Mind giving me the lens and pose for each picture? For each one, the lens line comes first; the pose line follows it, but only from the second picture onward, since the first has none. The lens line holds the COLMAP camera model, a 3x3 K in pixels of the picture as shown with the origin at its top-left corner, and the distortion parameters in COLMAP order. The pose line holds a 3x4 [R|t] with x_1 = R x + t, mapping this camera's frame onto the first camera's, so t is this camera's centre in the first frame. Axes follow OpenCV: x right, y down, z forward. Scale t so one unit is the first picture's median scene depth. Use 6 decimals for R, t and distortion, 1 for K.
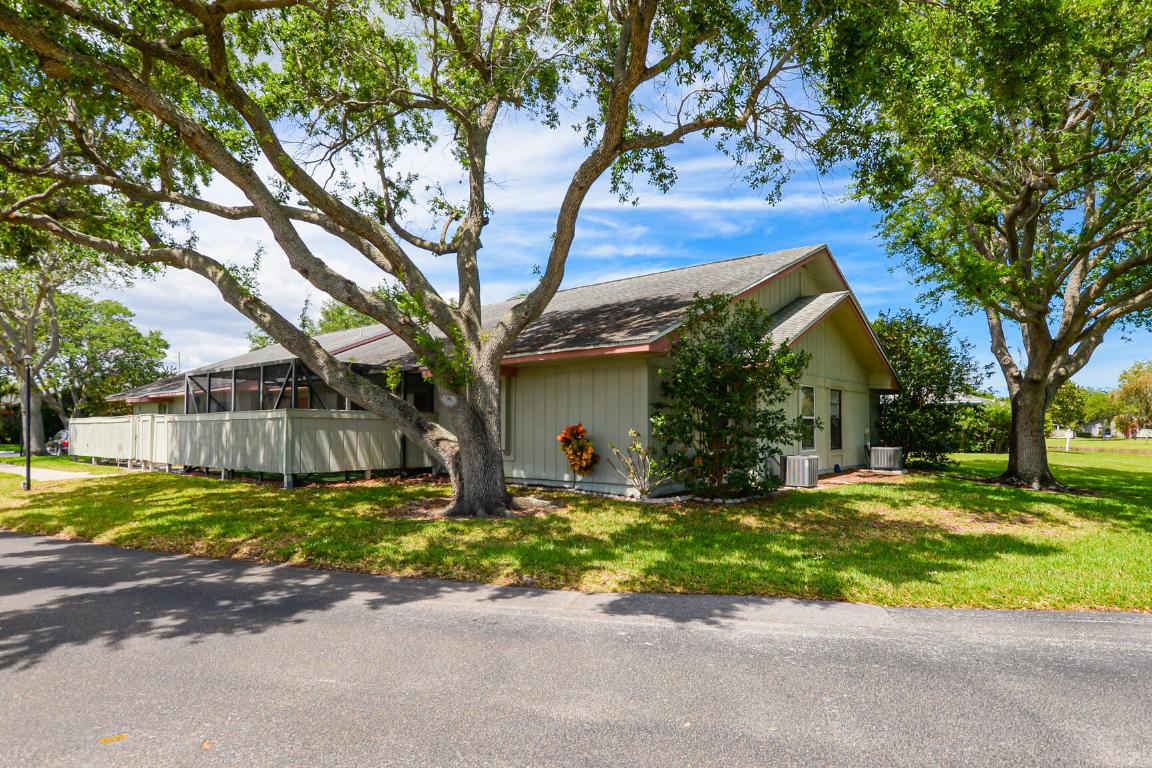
lens RADIAL K [[648.9, 0, 581.8], [0, 648.9, 413.4], [0, 0, 1]] dist [-0.001356, -0.000397]
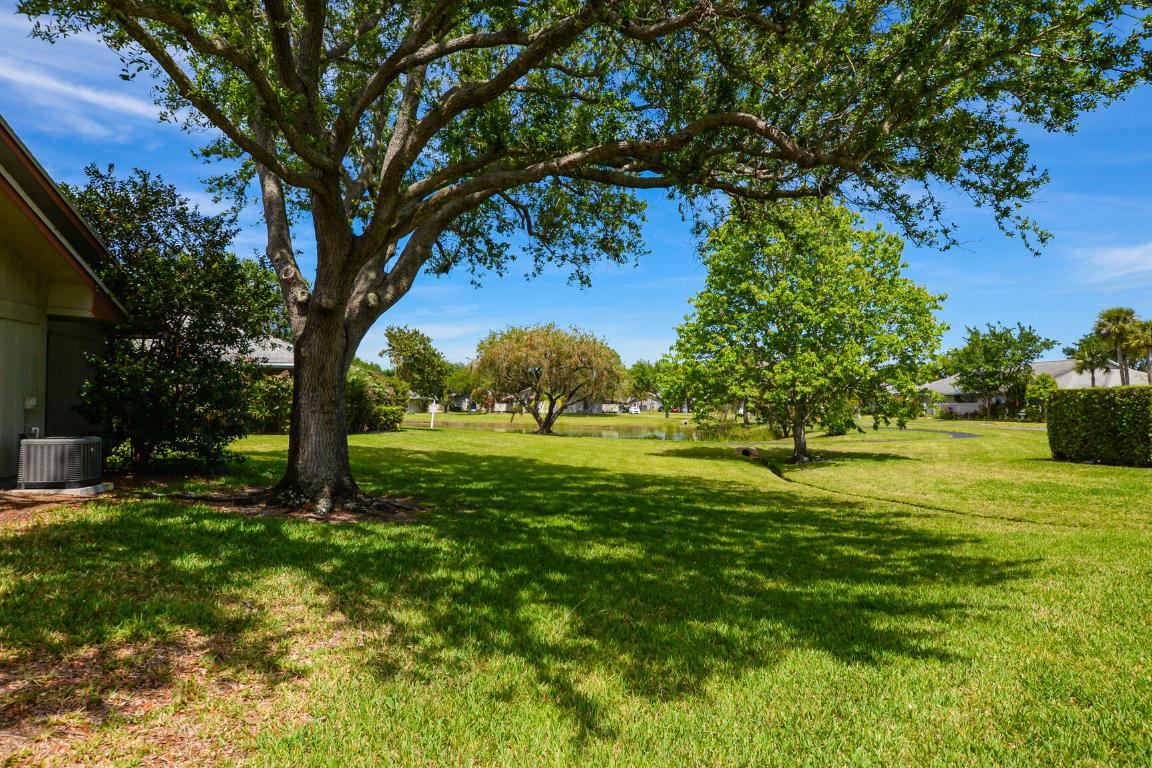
lens RADIAL K [[798.7, 0, 576.5], [0, 798.7, 386.8], [0, 0, 1]] dist [-0.001127, -0.000272]
pose [[0.689343, 0.017275, 0.724229, 0.336585], [-0.020160, 0.999786, -0.004659, 0.011656], [-0.724155, -0.011389, 0.689543, 0.363460]]
